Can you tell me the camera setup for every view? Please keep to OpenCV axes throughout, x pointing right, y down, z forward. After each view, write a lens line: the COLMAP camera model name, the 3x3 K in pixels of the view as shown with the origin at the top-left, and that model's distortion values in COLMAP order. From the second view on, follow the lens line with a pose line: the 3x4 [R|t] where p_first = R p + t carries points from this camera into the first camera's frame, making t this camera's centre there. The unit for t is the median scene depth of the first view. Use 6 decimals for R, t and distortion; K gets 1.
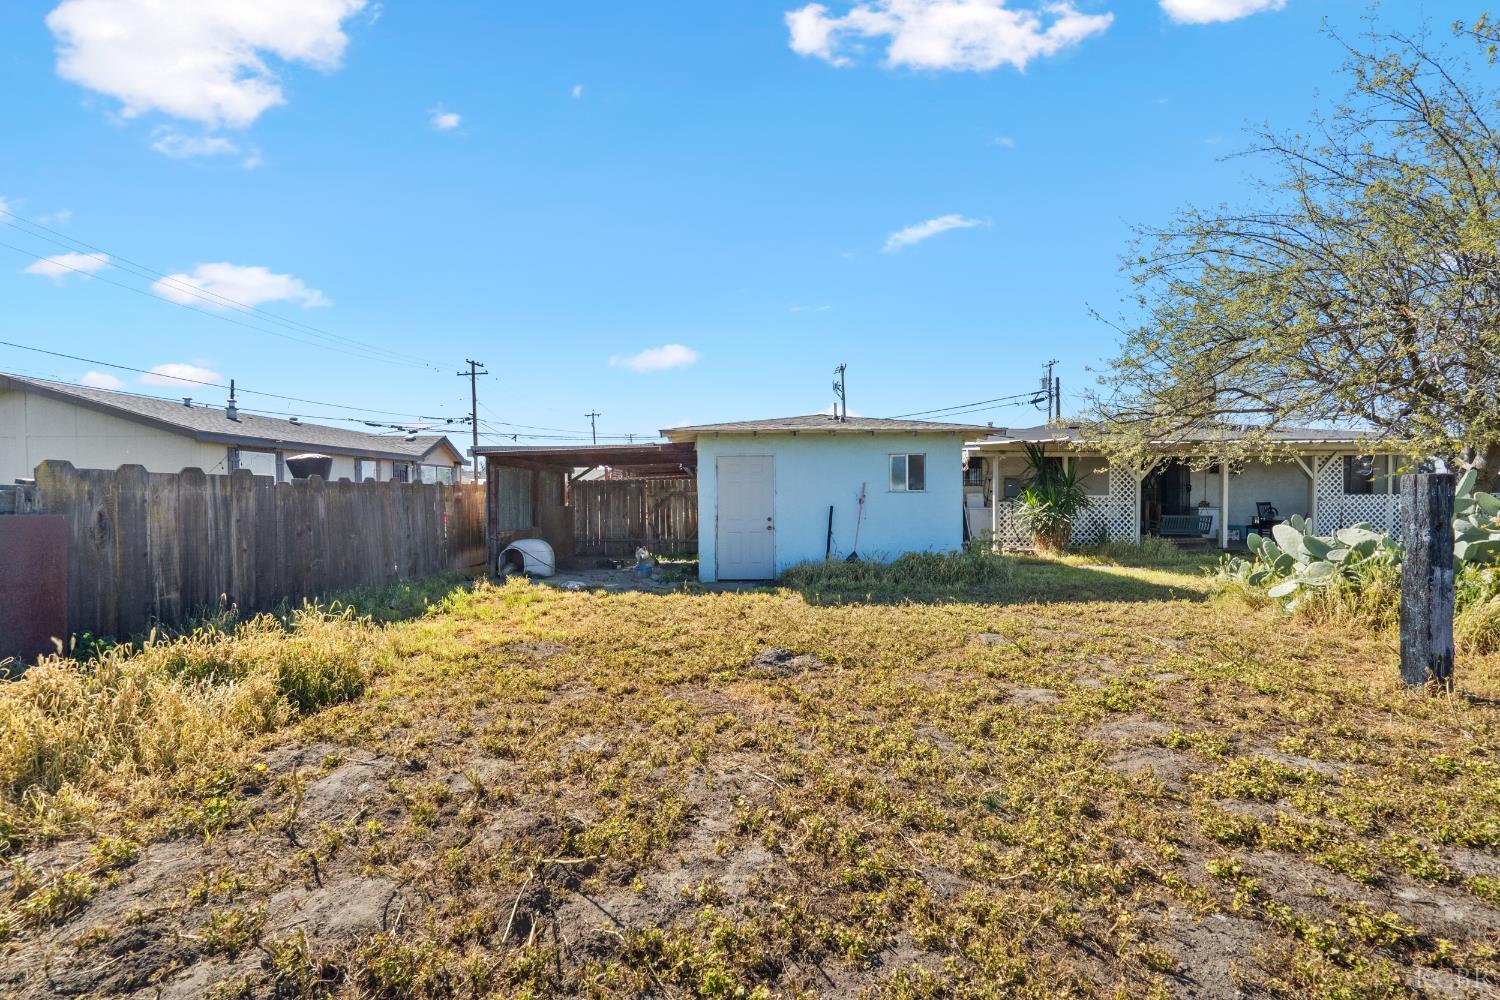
lens RADIAL K [[692.3, 0, 750.0], [0, 692.3, 500.0], [0, 0, 1]] dist [-0.000938, -0.000057]
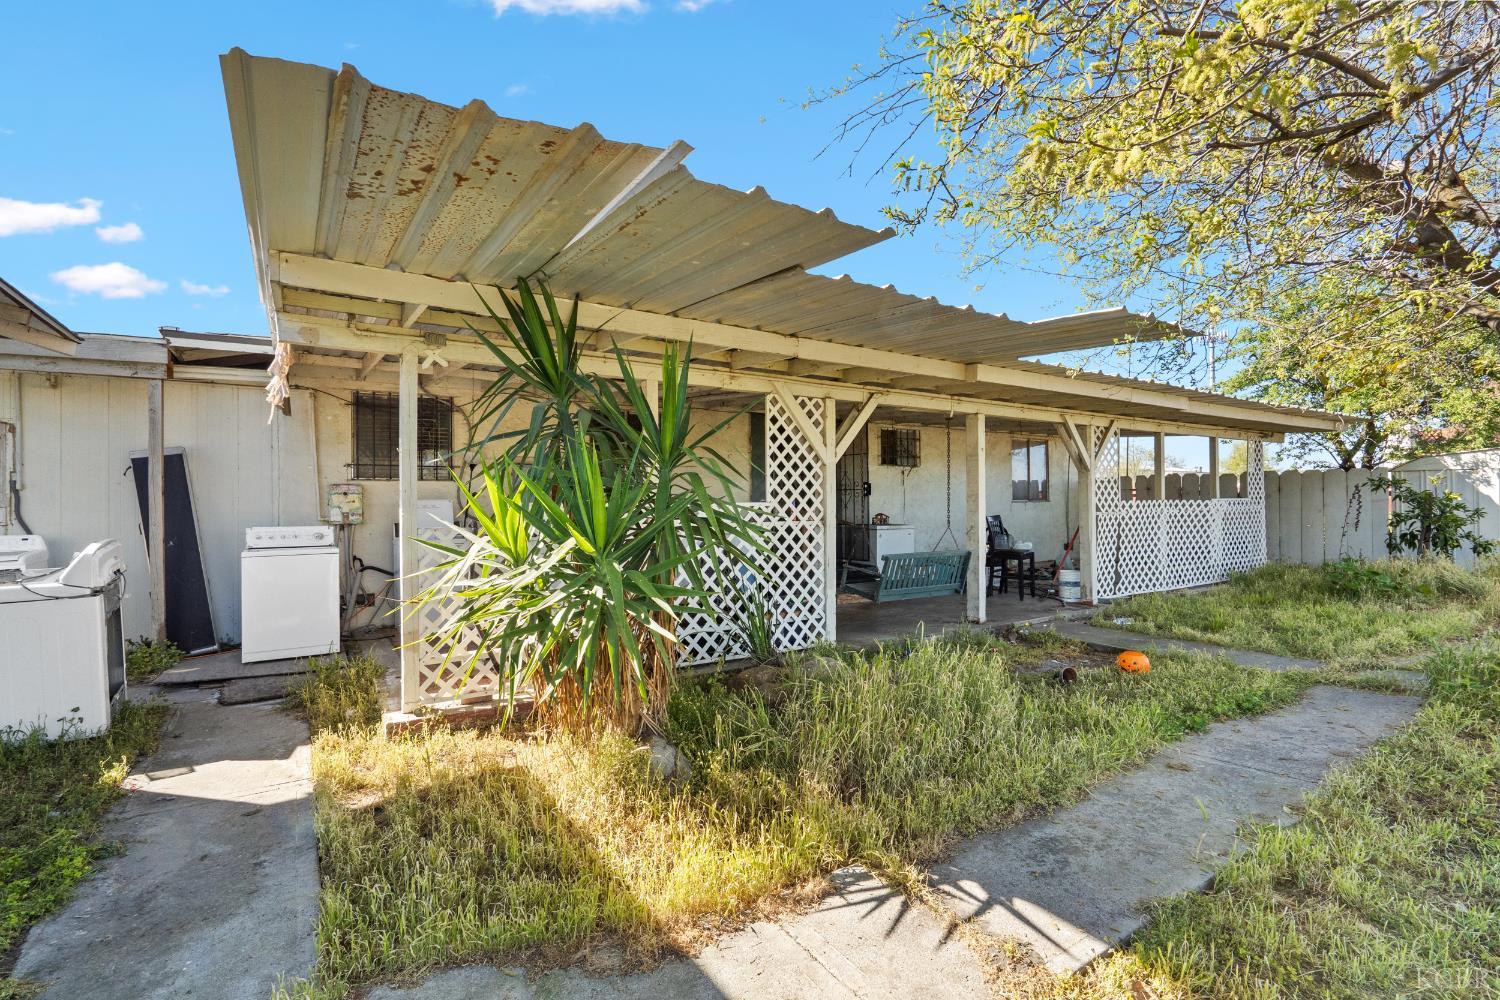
lens RADIAL K [[692.3, 0, 750.0], [0, 692.3, 500.0], [0, 0, 1]] dist [-0.000938, -0.000057]
pose [[0.841685, 0.001137, 0.539968, 0.320554], [0.007015, 0.999890, -0.013041, -0.003255], [-0.539924, 0.014764, 0.841584, 0.706216]]
